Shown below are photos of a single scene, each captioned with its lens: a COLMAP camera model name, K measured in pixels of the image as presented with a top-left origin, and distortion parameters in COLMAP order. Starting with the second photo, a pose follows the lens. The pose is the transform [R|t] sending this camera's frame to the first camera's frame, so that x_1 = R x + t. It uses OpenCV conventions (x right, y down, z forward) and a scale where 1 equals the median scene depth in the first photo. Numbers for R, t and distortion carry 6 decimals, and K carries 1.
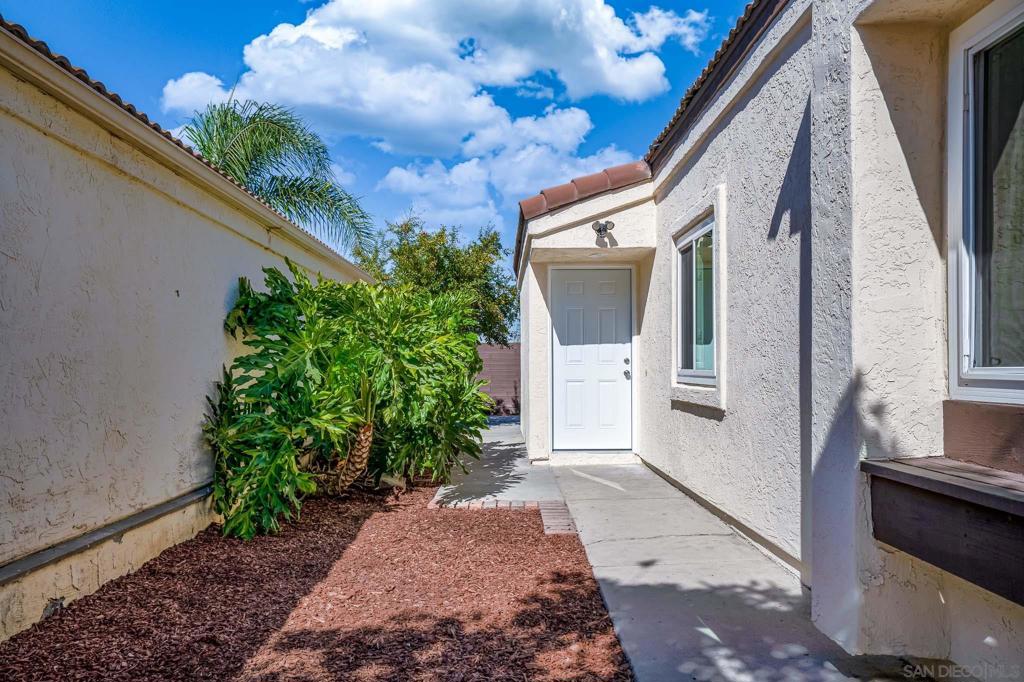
lens RADIAL K [[729.3, 0, 511.9], [0, 729.3, 347.0], [0, 0, 1]] dist [-0.000743, 0.002688]
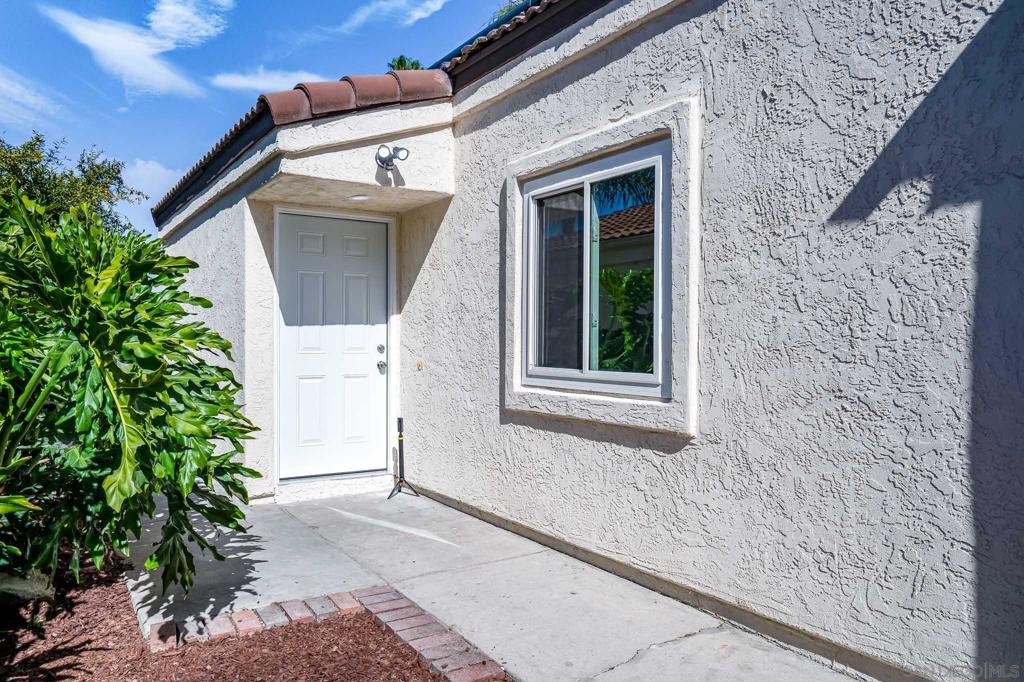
lens RADIAL K [[729.3, 0, 512.6], [0, 729.3, 338.8], [0, 0, 1]] dist [-0.000743, 0.002688]
pose [[0.844009, 0.010947, 0.536218, -0.140254], [-0.023409, 0.999591, 0.016438, -0.006723], [-0.535818, -0.026426, 0.843920, 0.353735]]
